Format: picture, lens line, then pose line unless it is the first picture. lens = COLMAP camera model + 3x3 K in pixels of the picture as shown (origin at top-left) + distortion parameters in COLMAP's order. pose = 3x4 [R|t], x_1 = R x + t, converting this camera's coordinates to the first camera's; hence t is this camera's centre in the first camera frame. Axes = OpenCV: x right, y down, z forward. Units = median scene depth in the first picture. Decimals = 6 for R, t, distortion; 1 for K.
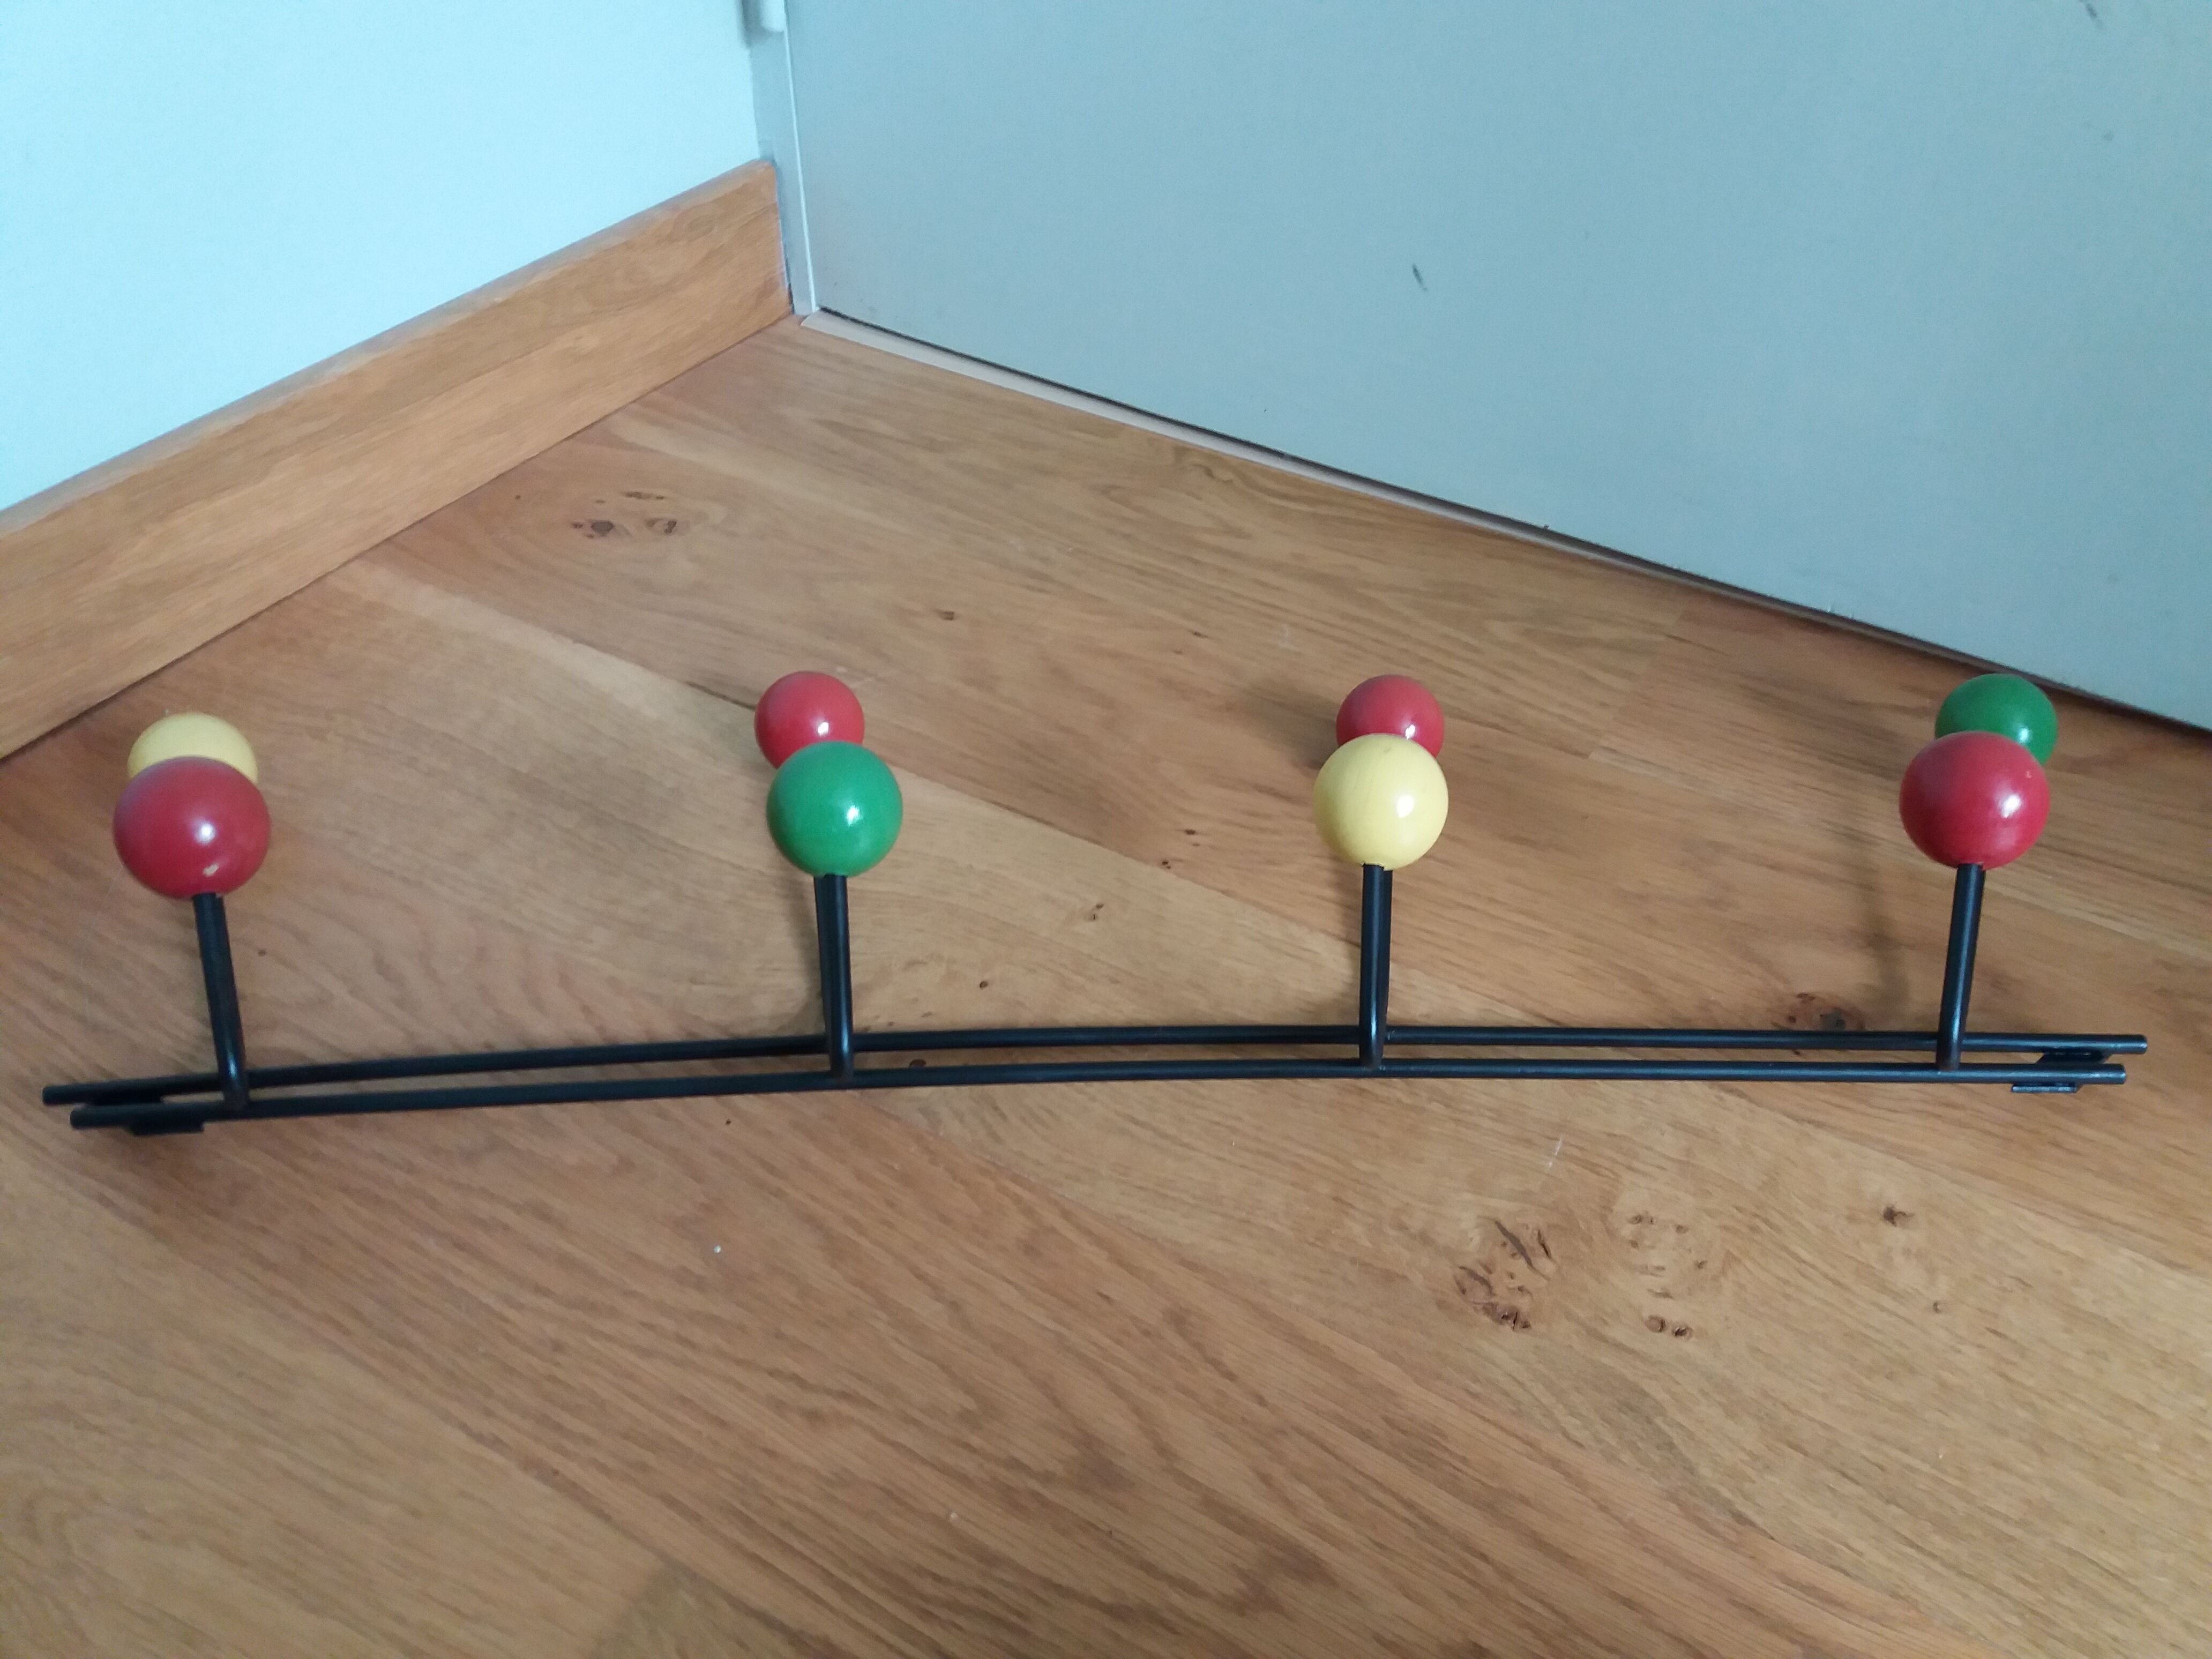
lens RADIAL K [[1826.5, 0, 1120.5], [0, 1826.5, 825.4], [0, 0, 1]] dist [0.081612, -0.122458]
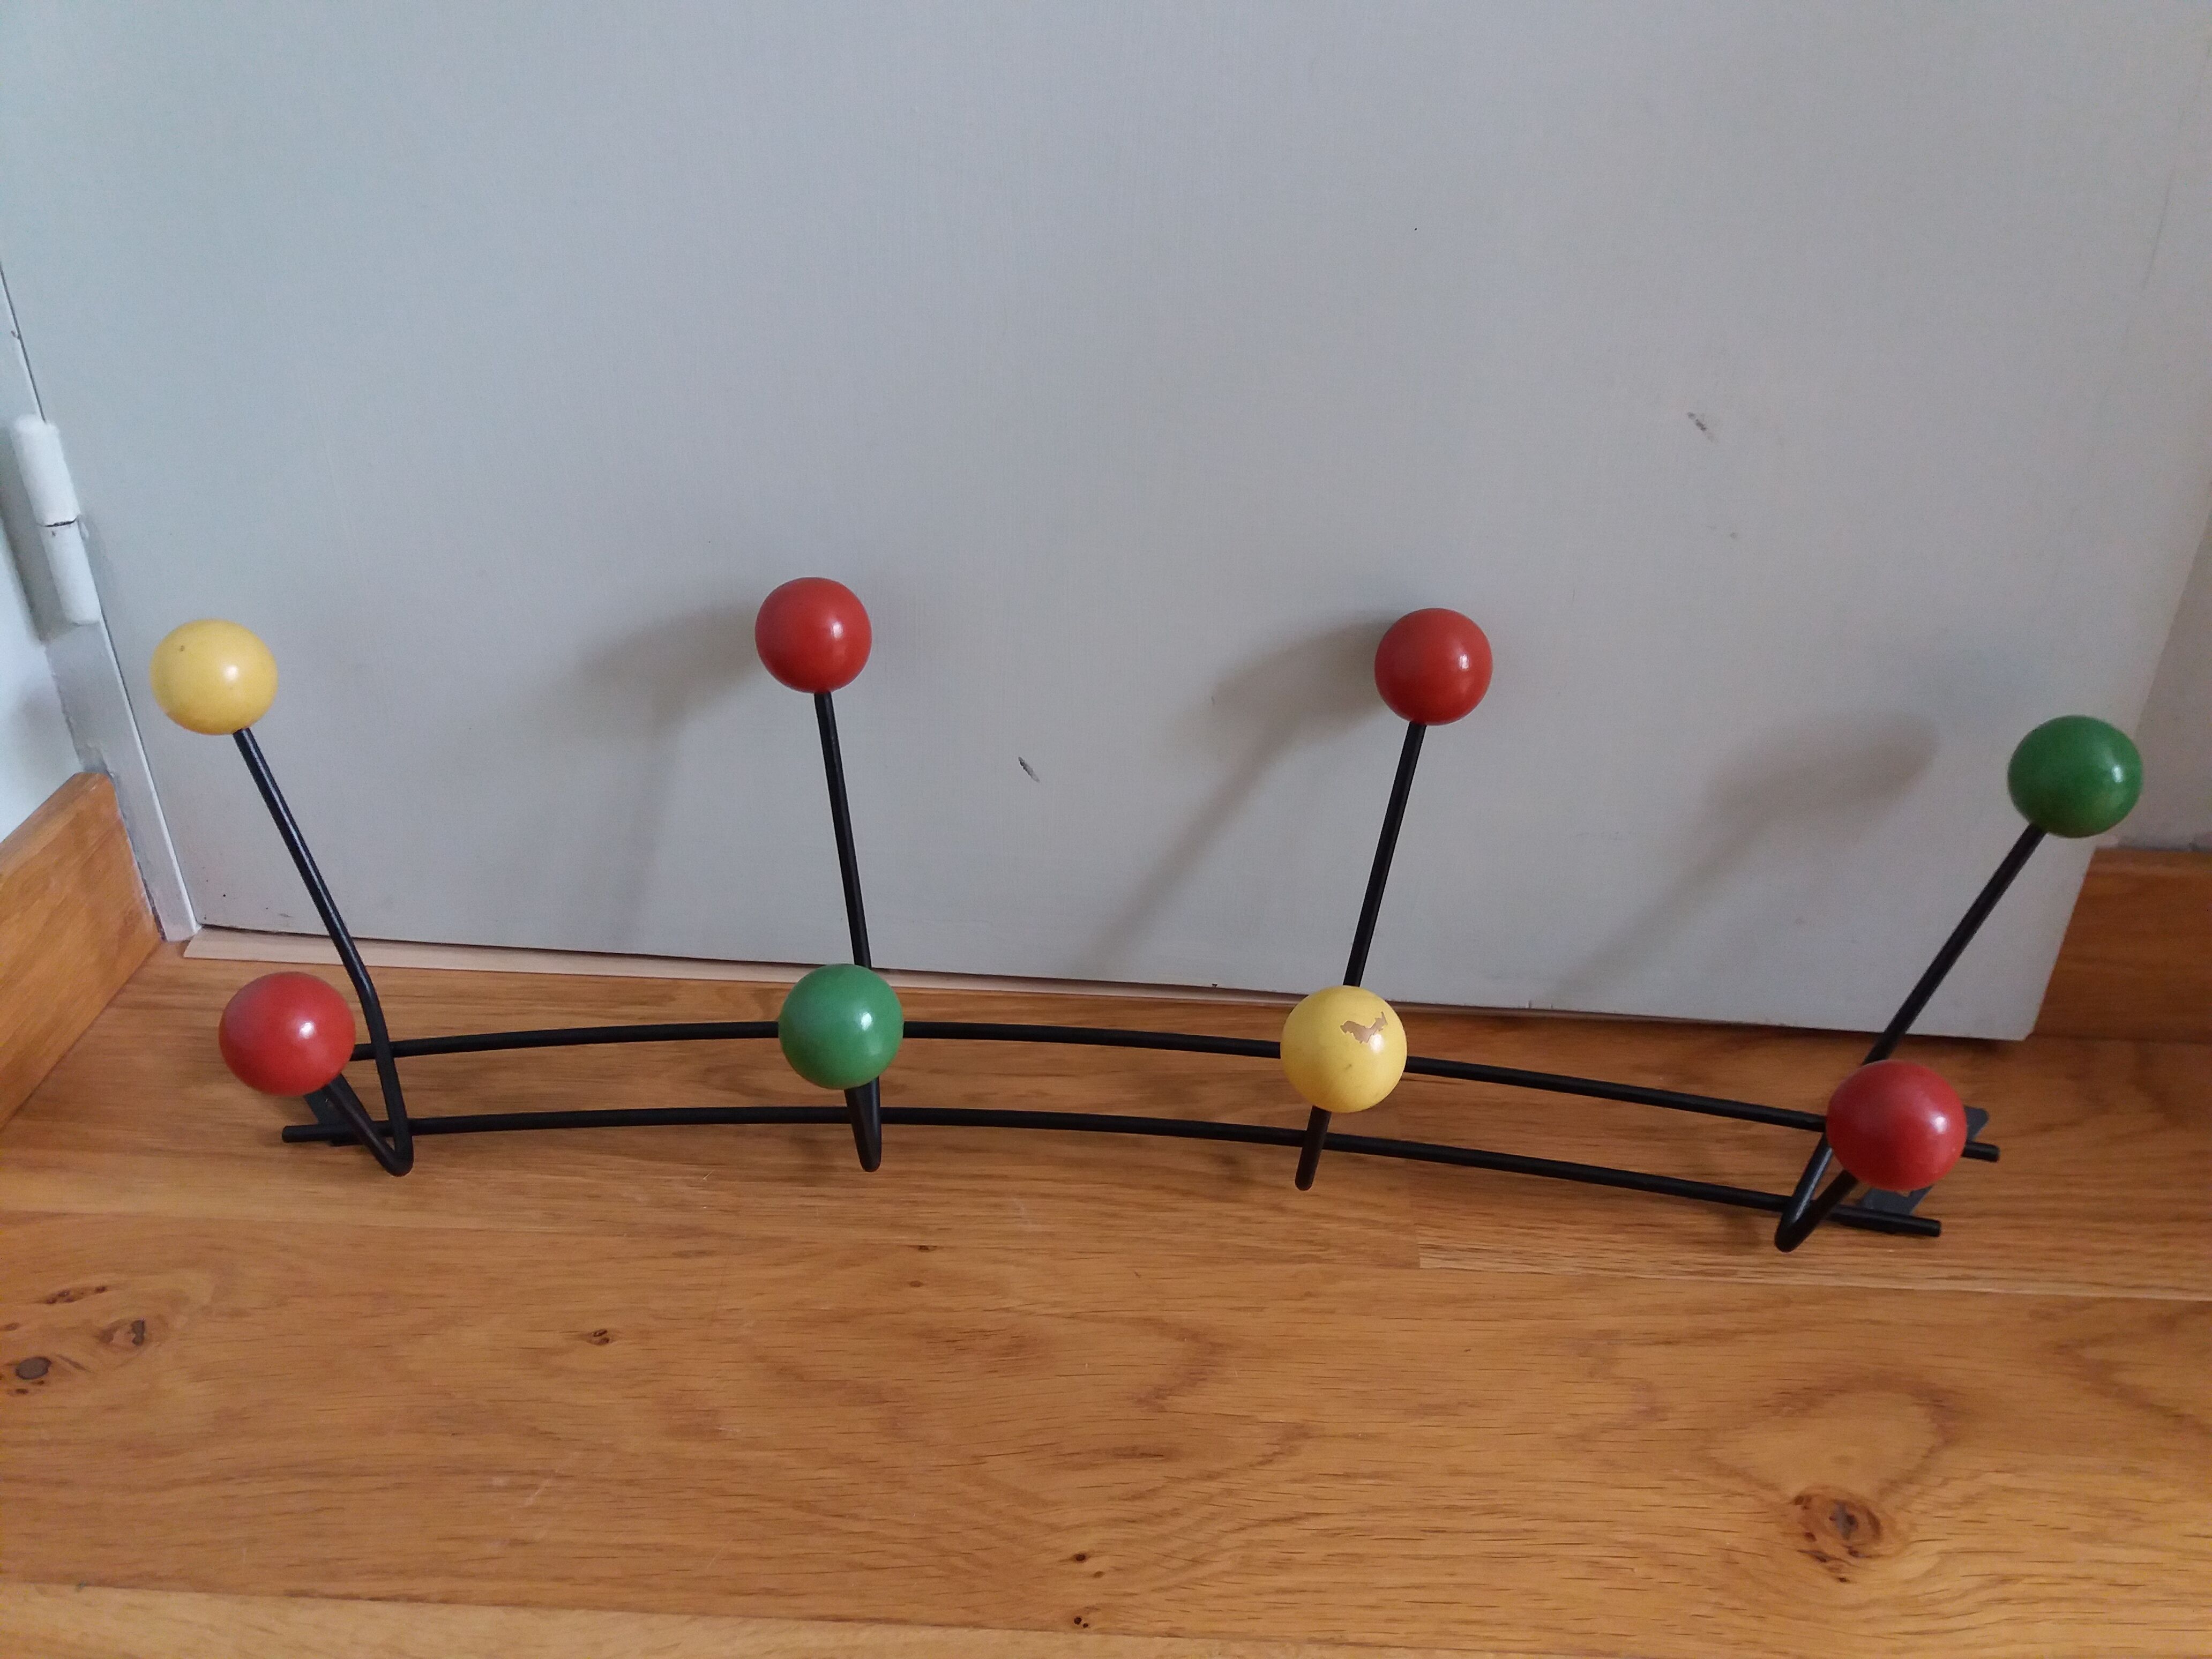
lens RADIAL K [[1826.5, 0, 1126.7], [0, 1826.5, 807.3], [0, 0, 1]] dist [0.081612, -0.122458]
pose [[0.882803, -0.242165, 0.402512, -0.198796], [0.294639, 0.952819, -0.072963, -0.258364], [-0.365852, 0.183008, 0.912502, 0.236875]]
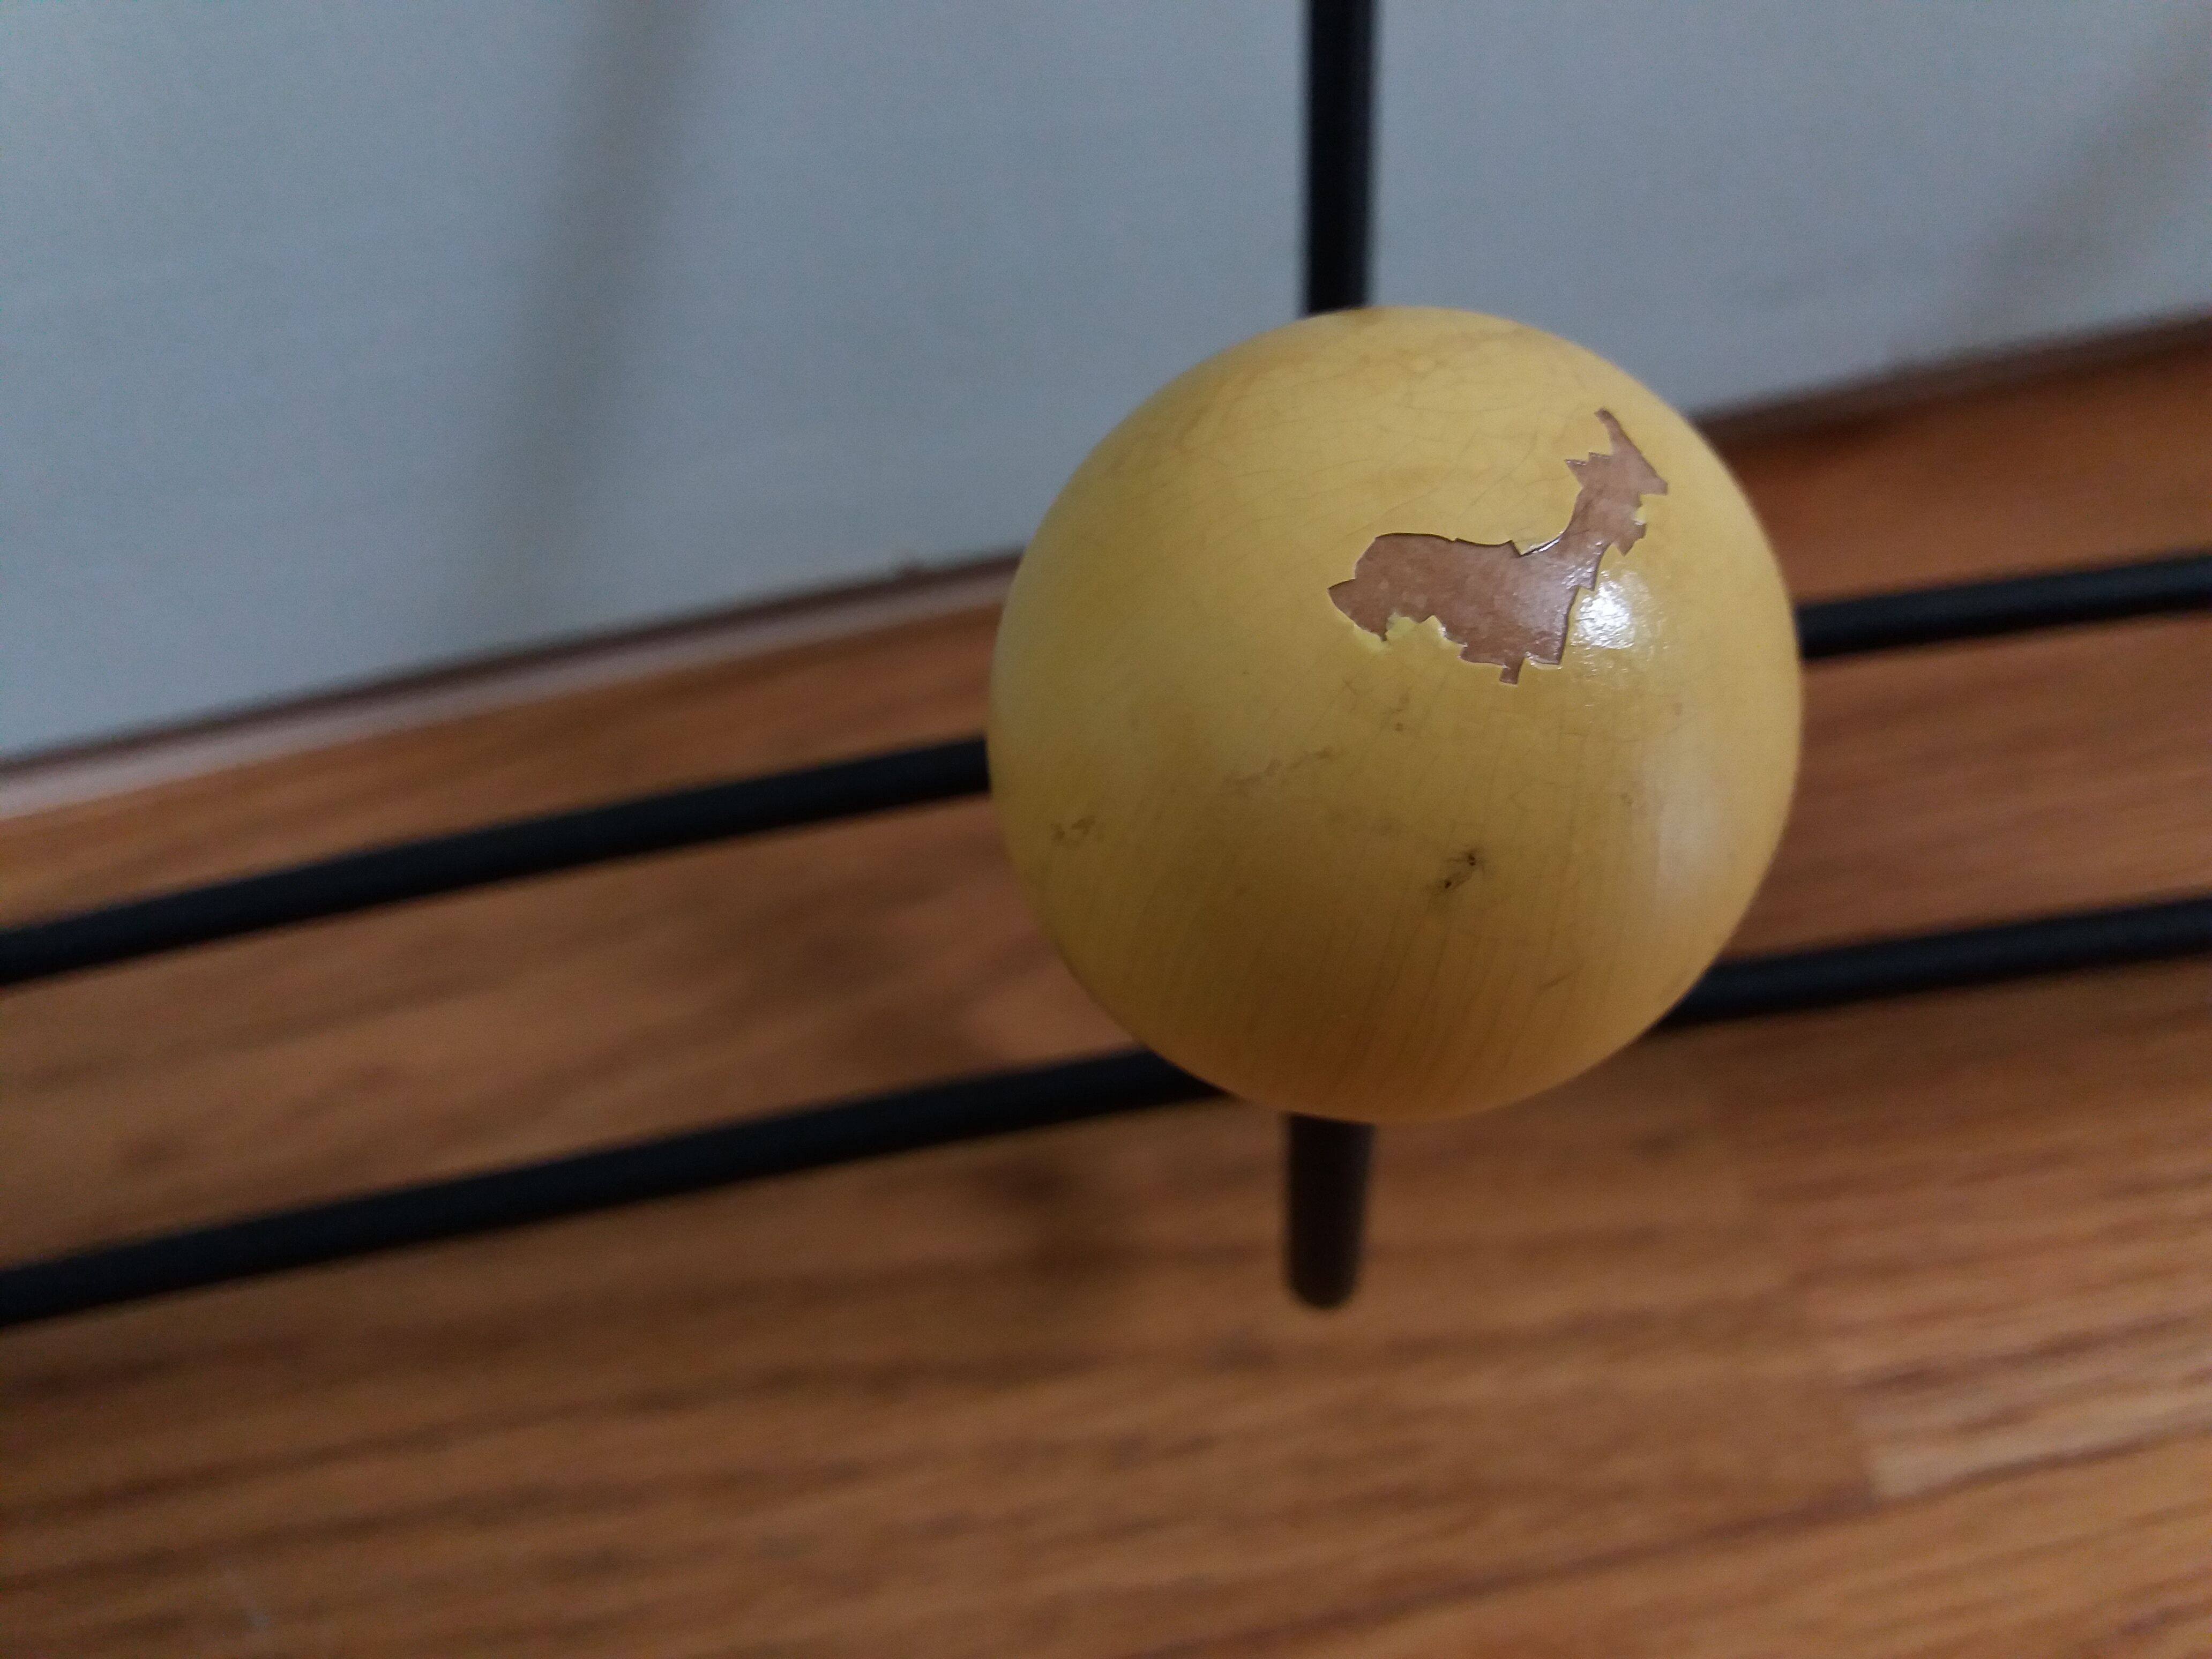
lens RADIAL K [[1936.9, 0, 1114.9], [0, 1936.9, 772.9], [0, 0, 1]] dist [-0.042972, -0.038883]
pose [[0.776638, -0.527956, 0.343651, 0.182053], [0.527355, 0.843287, 0.103751, -0.199202], [-0.344572, 0.100649, 0.933349, 0.950616]]
